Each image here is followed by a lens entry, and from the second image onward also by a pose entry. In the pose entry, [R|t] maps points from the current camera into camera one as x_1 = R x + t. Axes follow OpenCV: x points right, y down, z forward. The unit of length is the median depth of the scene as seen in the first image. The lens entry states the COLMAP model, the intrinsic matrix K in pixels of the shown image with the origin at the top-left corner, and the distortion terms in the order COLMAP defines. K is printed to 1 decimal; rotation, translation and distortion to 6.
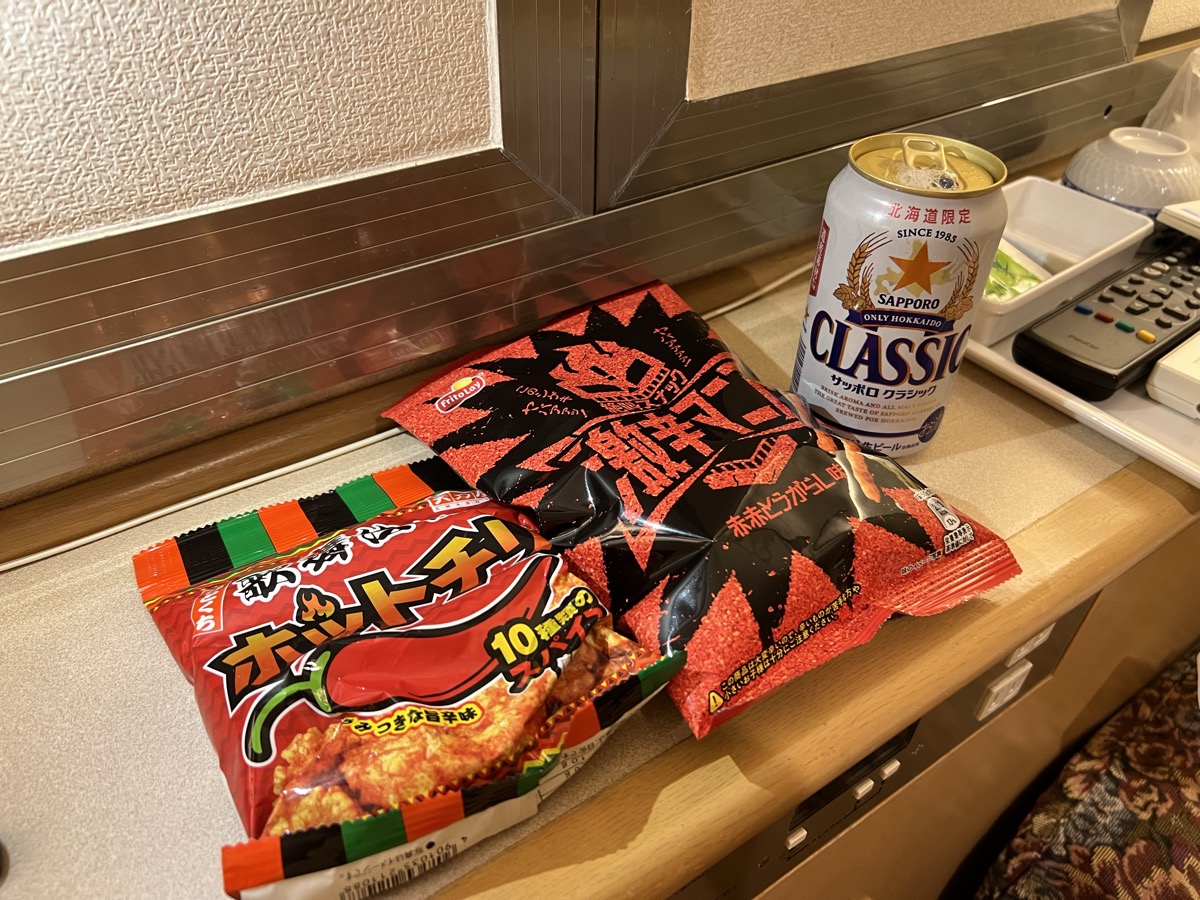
lens RADIAL K [[911.2, 0, 600.0], [0, 911.2, 450.0], [0, 0, 1]] dist [-0.001936, -0.012264]
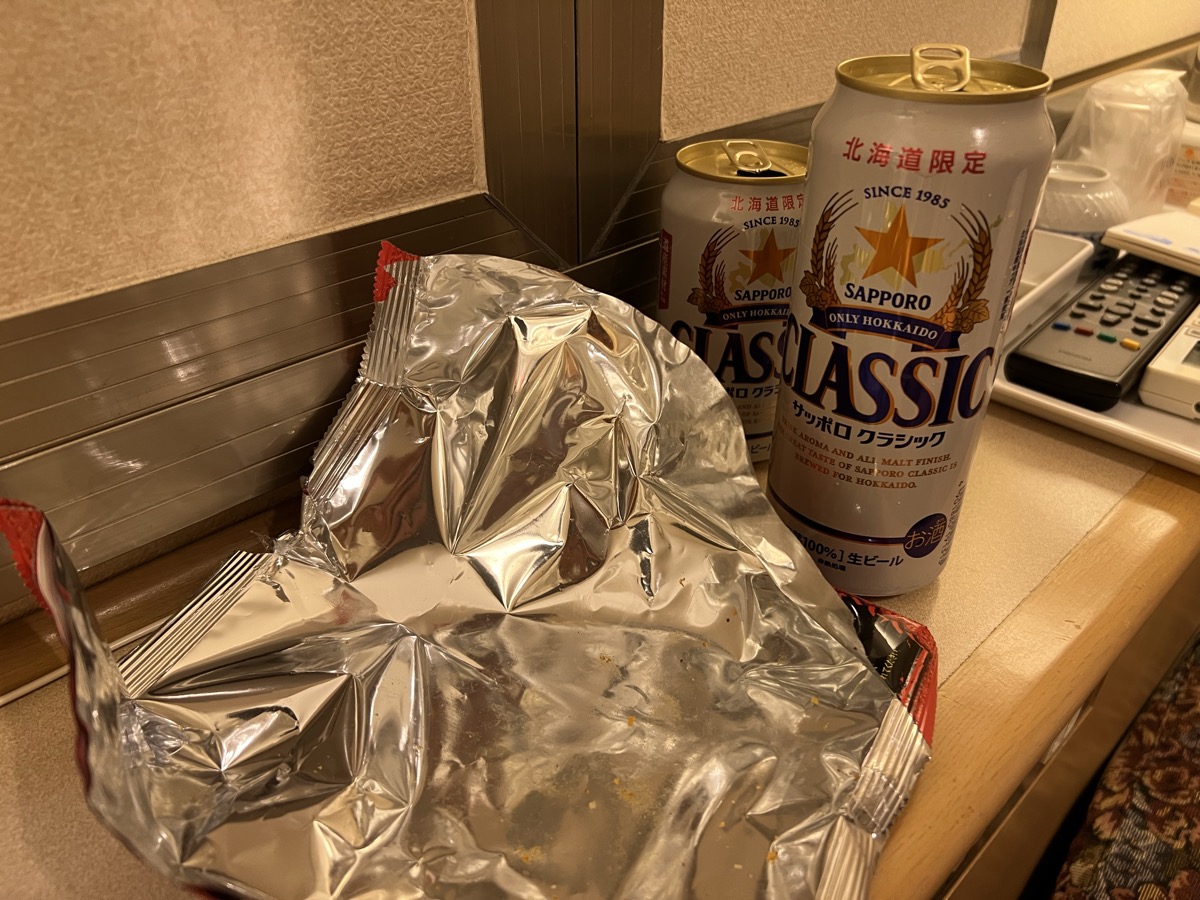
lens RADIAL K [[918.3, 0, 600.0], [0, 918.3, 450.0], [0, 0, 1]] dist [0.005775, -0.031511]
pose [[0.986328, -0.104951, 0.127054, -0.103966], [0.119020, 0.986920, -0.108732, 0.027187], [-0.113981, 0.122368, 0.985918, 0.081491]]
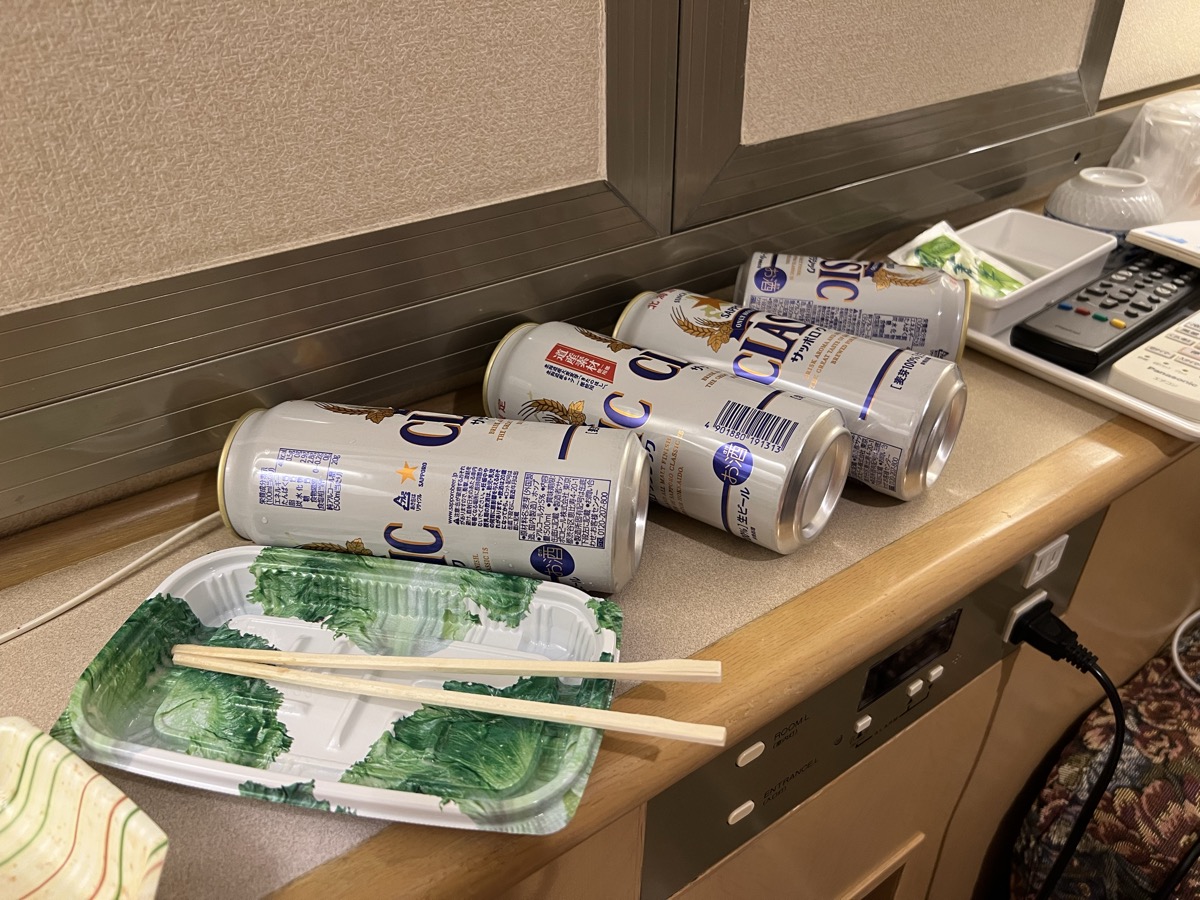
lens RADIAL K [[914.0, 0, 616.7], [0, 914.0, 449.1], [0, 0, 1]] dist [-0.006529, 0.008064]
pose [[0.999460, -0.030308, 0.012716, -0.089685], [0.031335, 0.995413, -0.090399, 0.124255], [-0.009918, 0.090748, 0.995824, -0.191981]]
